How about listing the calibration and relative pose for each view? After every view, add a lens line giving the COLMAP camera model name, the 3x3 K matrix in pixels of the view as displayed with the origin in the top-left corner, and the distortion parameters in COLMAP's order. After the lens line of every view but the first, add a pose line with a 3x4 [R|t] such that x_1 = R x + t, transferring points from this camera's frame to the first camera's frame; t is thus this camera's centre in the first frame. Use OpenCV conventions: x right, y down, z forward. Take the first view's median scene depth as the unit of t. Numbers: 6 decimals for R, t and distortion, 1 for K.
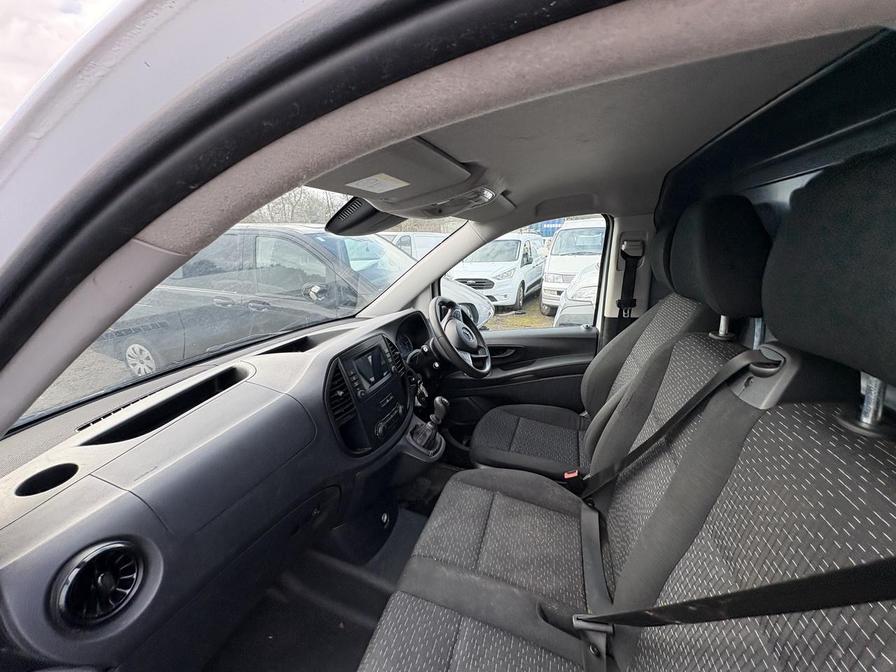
lens RADIAL K [[359.1, 0, 445.7], [0, 359.1, 335.5], [0, 0, 1]] dist [0.001565, 0.000451]
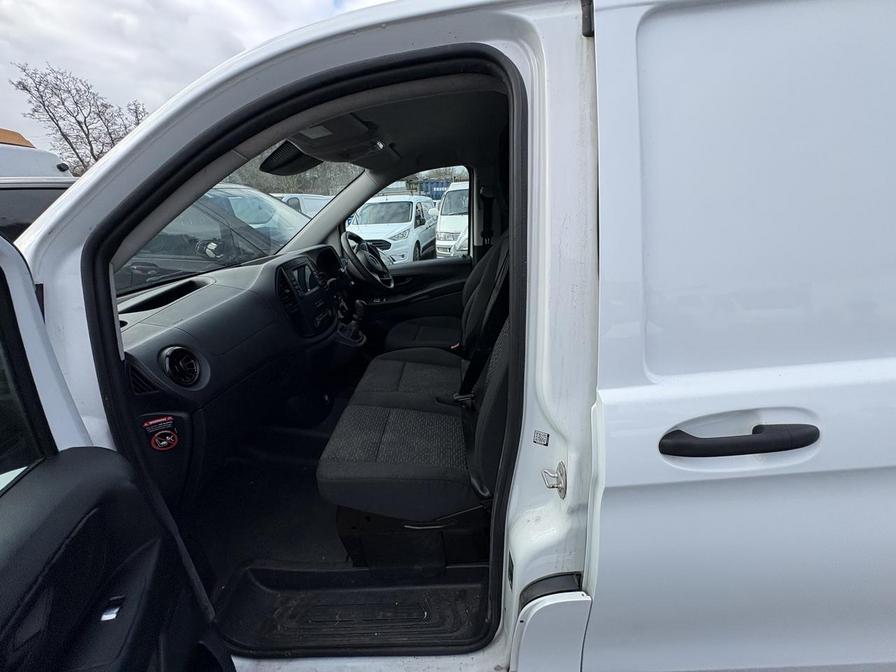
lens RADIAL K [[354.6, 0, 448.0], [0, 354.6, 336.0], [0, 0, 1]] dist [0.001814, 0.000103]
pose [[0.957931, -0.107825, 0.265973, -0.055047], [0.082527, 0.991089, 0.104557, 0.160940], [-0.274877, -0.078209, 0.958293, -0.335478]]
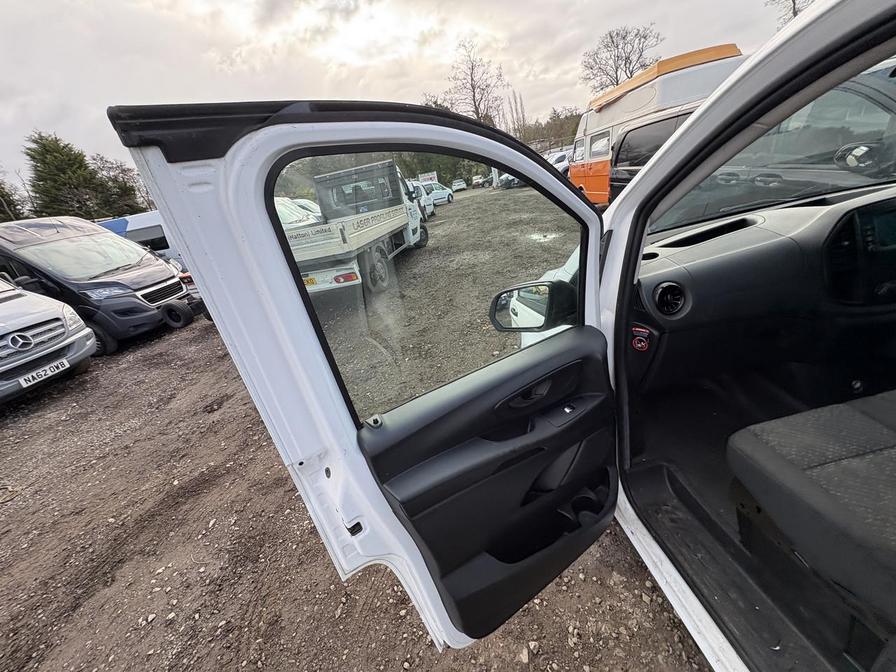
lens RADIAL K [[359.1, 0, 445.7], [0, 359.1, 335.5], [0, 0, 1]] dist [0.001565, 0.000451]
pose [[0.403640, 0.303642, -0.863062, 0.175718], [-0.035529, 0.947813, 0.316842, 0.082277], [0.914228, -0.097227, 0.393363, -0.414588]]
